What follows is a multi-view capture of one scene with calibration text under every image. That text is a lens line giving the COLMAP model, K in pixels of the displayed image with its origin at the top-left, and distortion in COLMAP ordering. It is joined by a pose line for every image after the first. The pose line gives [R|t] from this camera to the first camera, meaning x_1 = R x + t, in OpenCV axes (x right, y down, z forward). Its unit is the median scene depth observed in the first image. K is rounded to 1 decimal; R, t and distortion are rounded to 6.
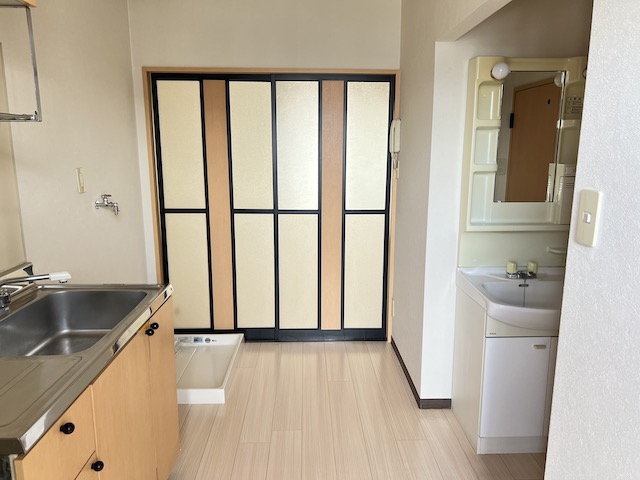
lens RADIAL K [[478.0, 0, 320.0], [0, 478.0, 240.0], [0, 0, 1]] dist [0.055397, -0.072807]
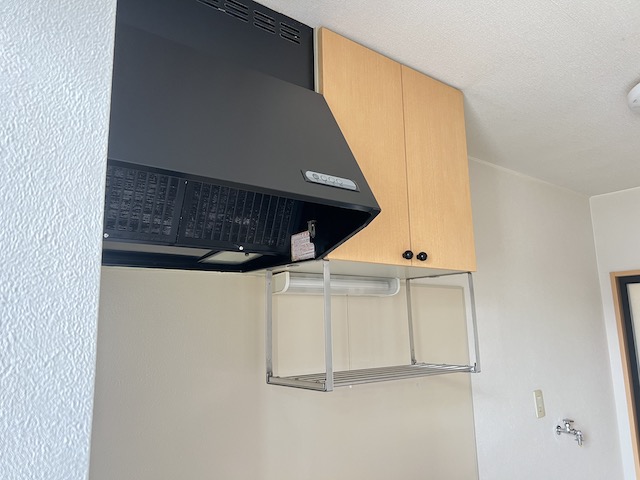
lens RADIAL K [[478.0, 0, 320.0], [0, 478.0, 240.0], [0, 0, 1]] dist [0.055397, -0.072807]
pose [[0.598681, -0.161501, -0.784537, 0.048178], [-0.127565, 0.947737, -0.292441, -0.092302], [0.790764, 0.275158, 0.546791, 0.037368]]
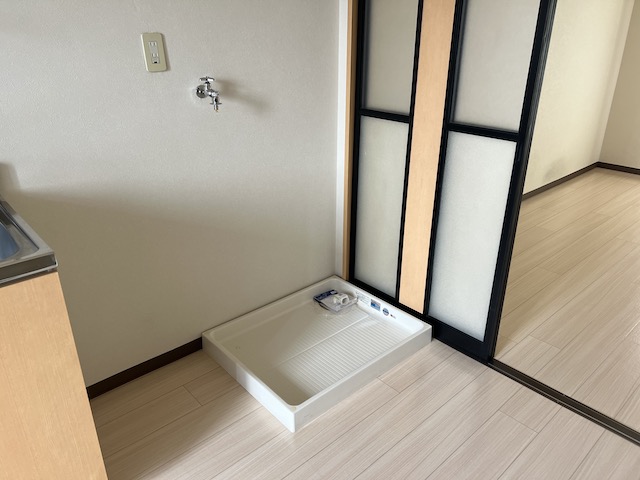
lens RADIAL K [[478.0, 0, 320.0], [0, 478.0, 240.0], [0, 0, 1]] dist [0.055397, -0.072807]
pose [[0.647837, 0.304779, -0.698152, 0.208397], [-0.142037, 0.948732, 0.282370, -0.093583], [0.748420, -0.083766, 0.657914, 0.673411]]
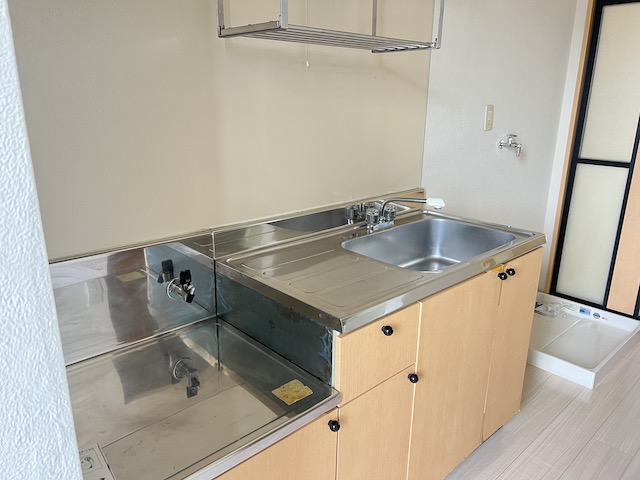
lens RADIAL K [[478.0, 0, 320.0], [0, 478.0, 240.0], [0, 0, 1]] dist [0.055397, -0.072807]
pose [[0.656557, 0.220676, -0.721273, 0.050420], [-0.151310, 0.975340, 0.160675, 0.015673], [0.738944, 0.003644, 0.673757, 0.063270]]
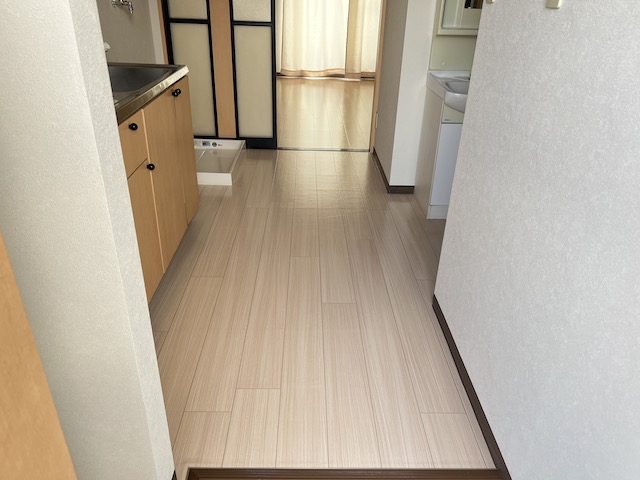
lens RADIAL K [[469.2, 0, 320.0], [0, 469.2, 240.0], [0, 0, 1]] dist [-0.001518, -0.002099]
pose [[0.999616, 0.025705, 0.010344, 0.021496], [-0.027619, 0.954218, 0.297835, 0.116229], [-0.002215, -0.298006, 0.954561, -0.206940]]
